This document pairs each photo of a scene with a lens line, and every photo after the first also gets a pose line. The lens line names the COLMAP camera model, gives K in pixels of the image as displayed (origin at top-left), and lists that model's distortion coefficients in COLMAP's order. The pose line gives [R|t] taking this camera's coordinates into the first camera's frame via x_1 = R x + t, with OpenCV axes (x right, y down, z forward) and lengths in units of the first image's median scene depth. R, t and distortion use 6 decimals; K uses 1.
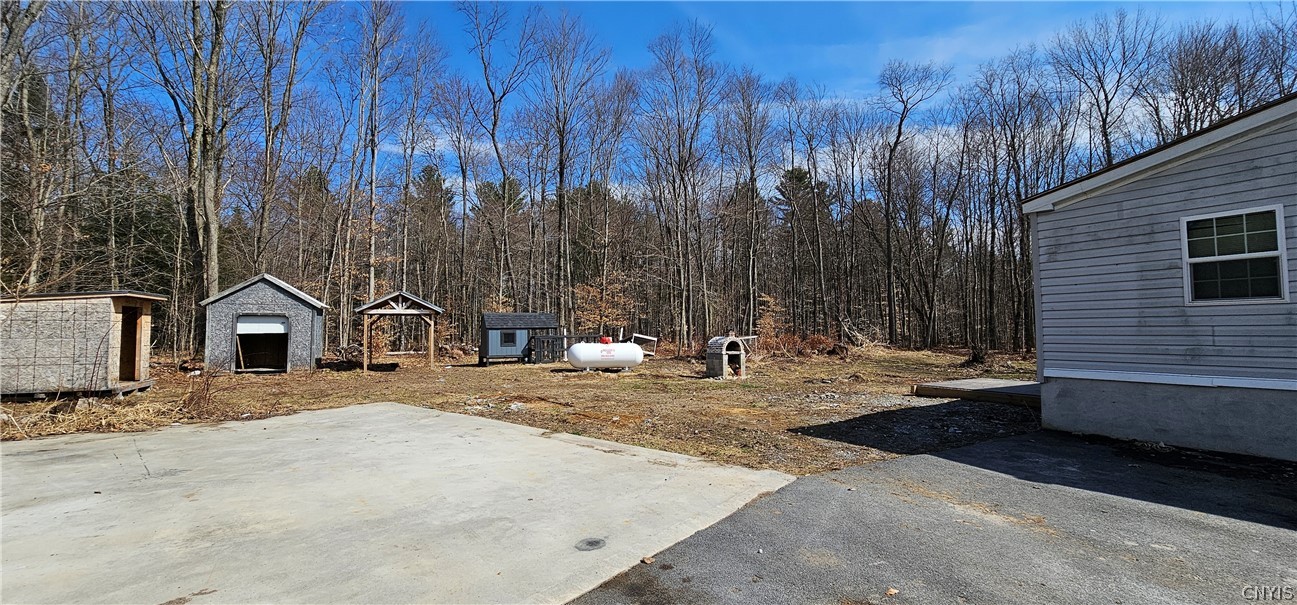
lens RADIAL K [[528.5, 0, 646.9], [0, 528.5, 305.9], [0, 0, 1]] dist [-0.000759, 0.000136]
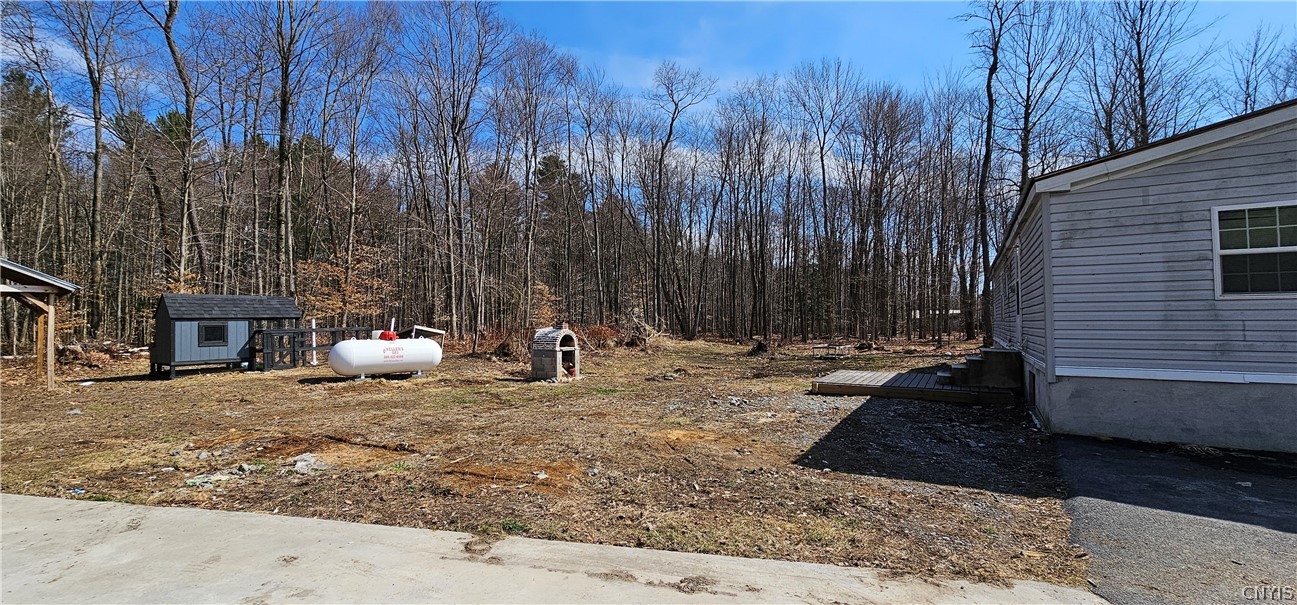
lens RADIAL K [[528.5, 0, 646.9], [0, 528.5, 305.9], [0, 0, 1]] dist [-0.000759, 0.000136]
pose [[0.883735, 0.013376, 0.467796, -0.107082], [-0.022492, 0.999650, 0.013907, 0.006858], [-0.467446, -0.022811, 0.883727, 0.200419]]
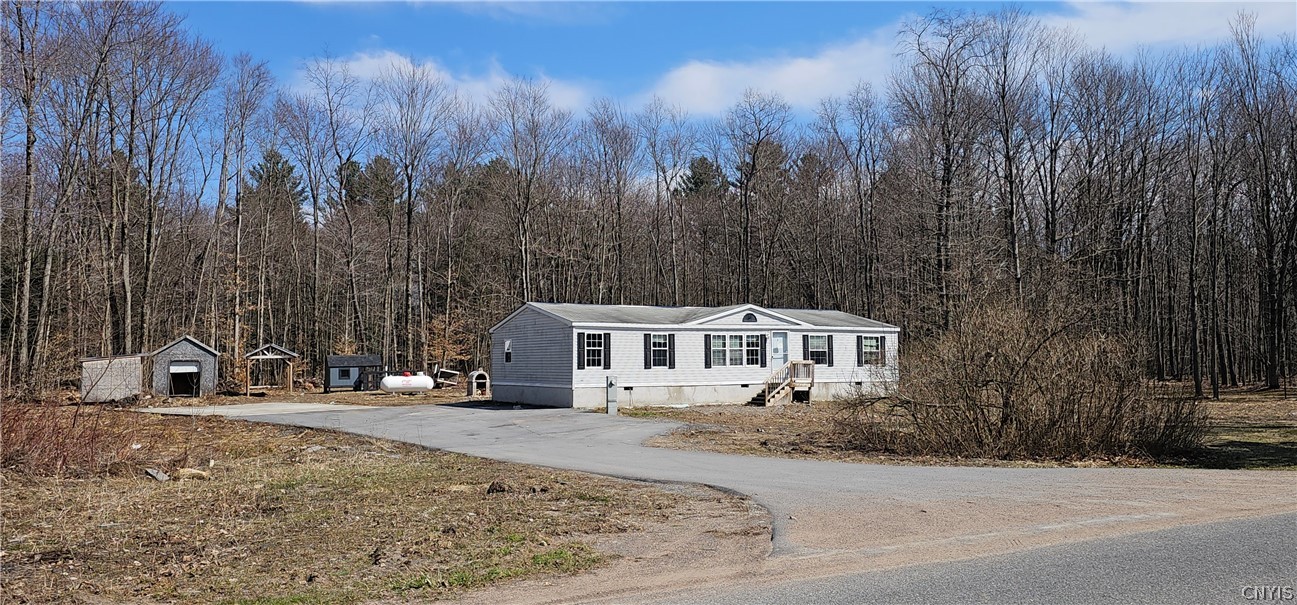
lens RADIAL K [[1084.8, 0, 700.4], [0, 1084.8, 278.5], [0, 0, 1]] dist [0.120196, -0.195767]
pose [[0.999950, -0.008255, -0.005699, 0.807238], [0.008135, 0.999751, -0.020794, -0.141593], [0.005869, 0.020746, 0.999768, -2.206208]]
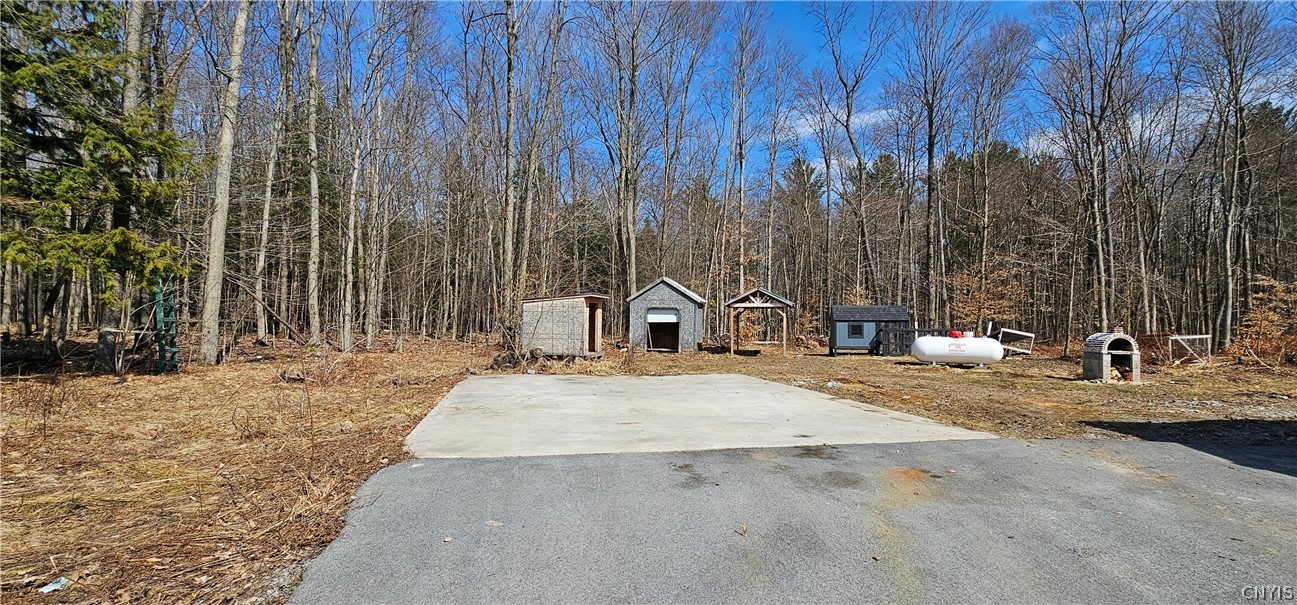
lens RADIAL K [[586.1, 0, 648.5], [0, 586.1, 302.5], [0, 0, 1]] dist [-0.002125, -0.000129]
pose [[0.790655, -0.008206, -0.612206, 0.132939], [0.013557, 0.999900, 0.004106, -0.003466], [0.612111, -0.011546, 0.790687, -0.169421]]
